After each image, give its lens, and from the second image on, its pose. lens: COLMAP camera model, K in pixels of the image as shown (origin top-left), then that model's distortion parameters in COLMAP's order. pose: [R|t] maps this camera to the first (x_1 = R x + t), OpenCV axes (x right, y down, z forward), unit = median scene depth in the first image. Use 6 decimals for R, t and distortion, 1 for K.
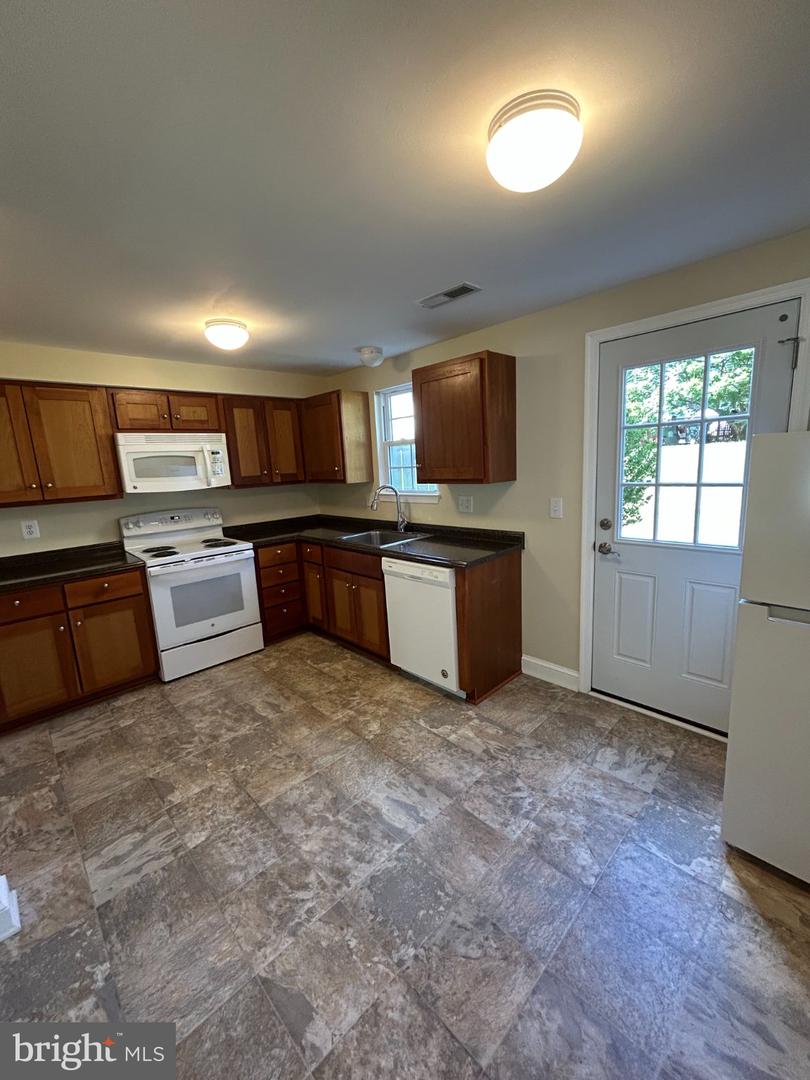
lens RADIAL K [[435.2, 0, 407.3], [0, 435.2, 540.3], [0, 0, 1]] dist [-0.000062, 0.000660]
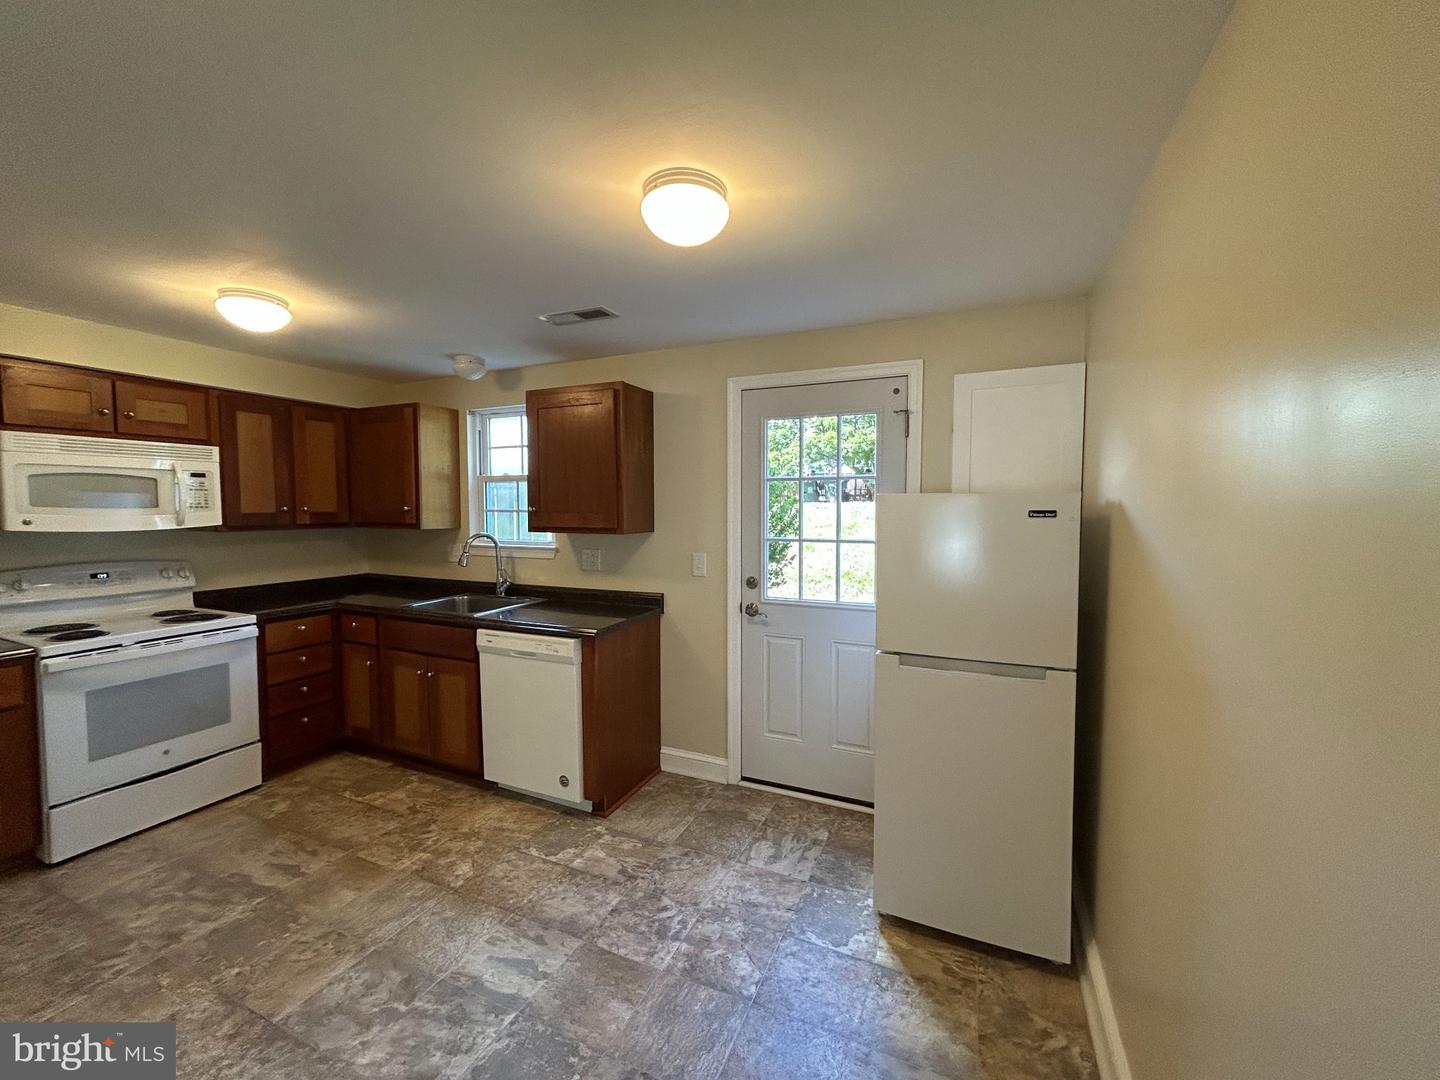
lens RADIAL K [[579.0, 0, 720.2], [0, 579.0, 536.5], [0, 0, 1]] dist [0.002698, 0.000797]
pose [[0.927794, 0.030377, 0.371854, -0.053772], [0.019927, 0.991223, -0.130691, 0.023260], [-0.372560, 0.128664, 0.919046, -0.088638]]
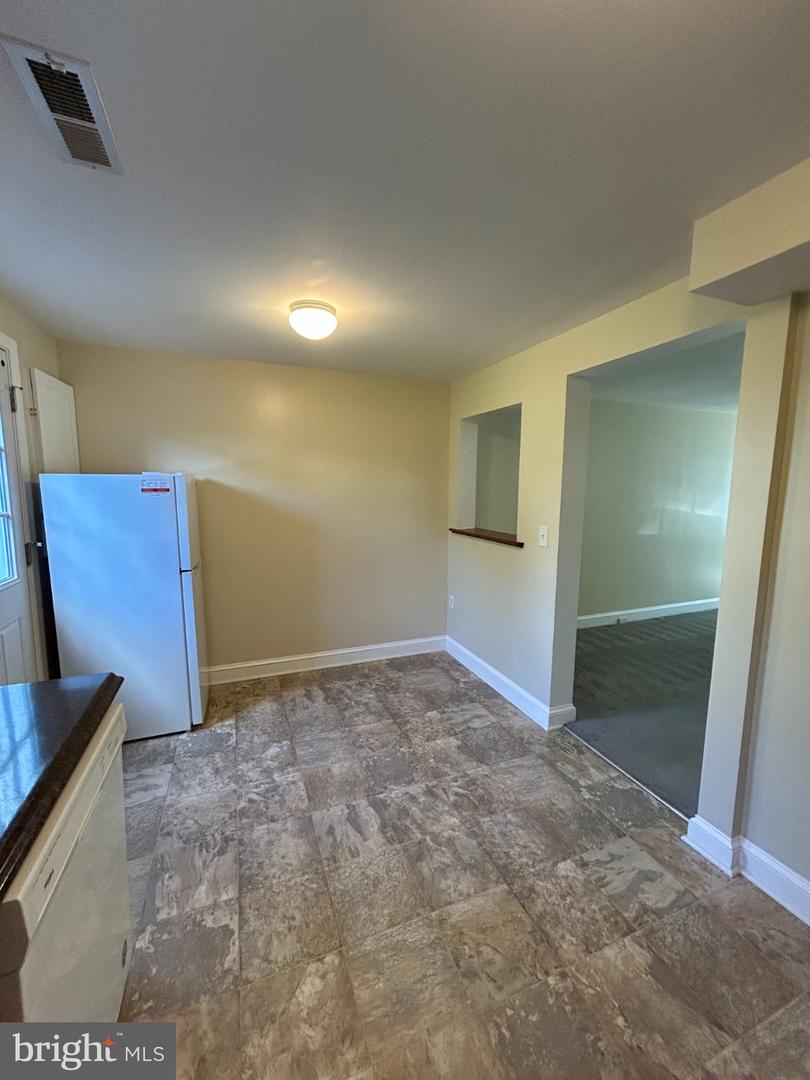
lens RADIAL K [[434.2, 0, 405.0], [0, 434.2, 540.0], [0, 0, 1]] dist [0.002698, 0.000797]
pose [[-0.922500, -0.007356, 0.385928, -0.360185], [0.102457, 0.959287, 0.263194, -0.189602], [-0.372152, 0.282337, -0.884188, 1.223751]]
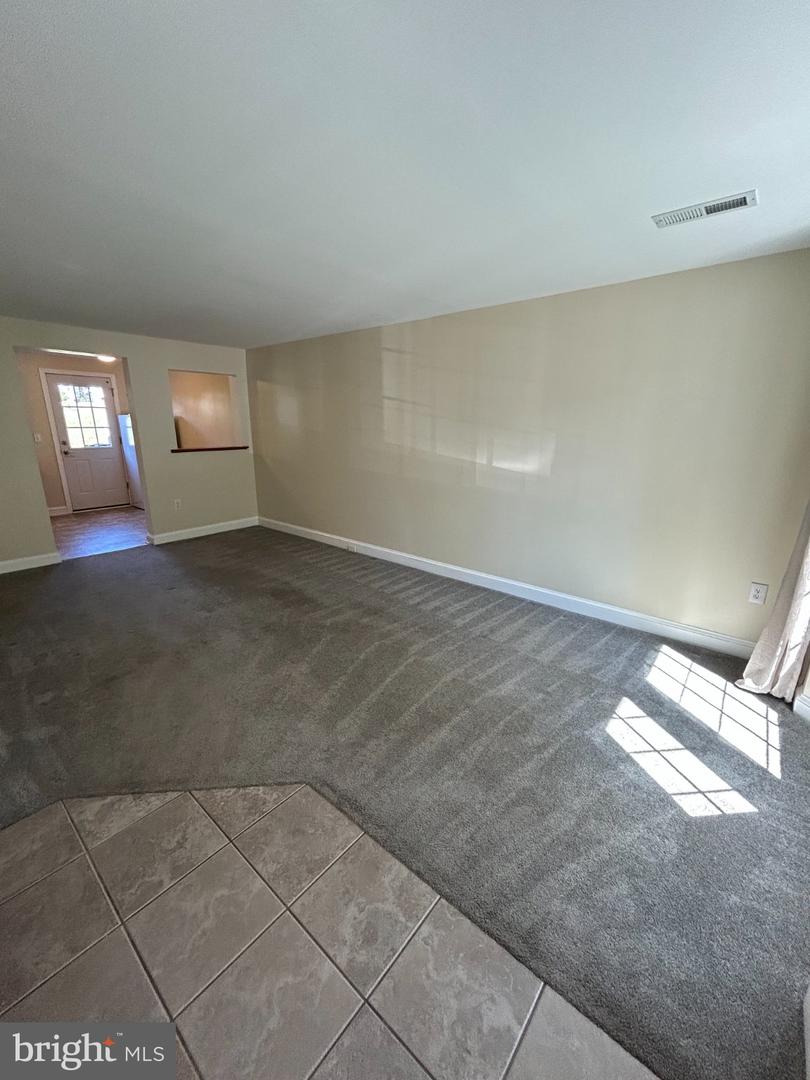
lens RADIAL K [[434.2, 0, 405.0], [0, 434.2, 540.0], [0, 0, 1]] dist [0.002698, 0.000797]
pose [[-0.100795, -0.221916, 0.969842, -2.437643], [0.164999, 0.957579, 0.236258, 0.247290], [-0.981130, 0.183836, -0.059903, -0.773524]]
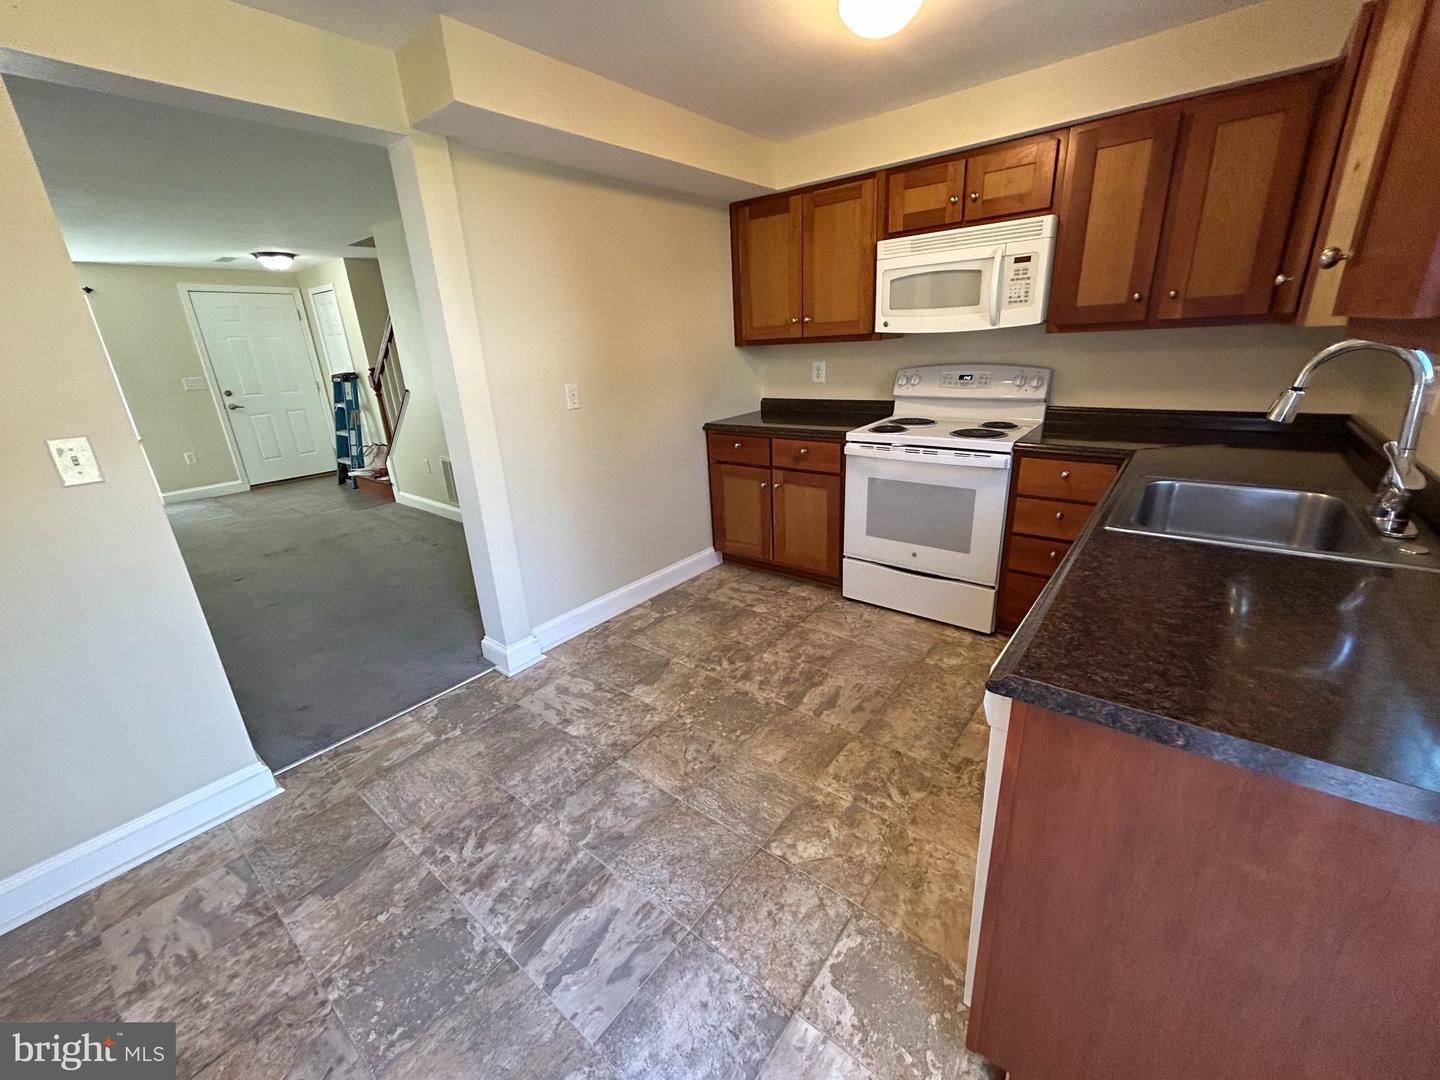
lens RADIAL K [[579.0, 0, 720.2], [0, 579.0, 536.5], [0, 0, 1]] dist [0.002698, 0.000797]
pose [[0.126117, 0.363195, -0.923138, 0.377581], [-0.133403, 0.928325, 0.347011, -0.112777], [0.983005, 0.079385, 0.165529, 0.741437]]
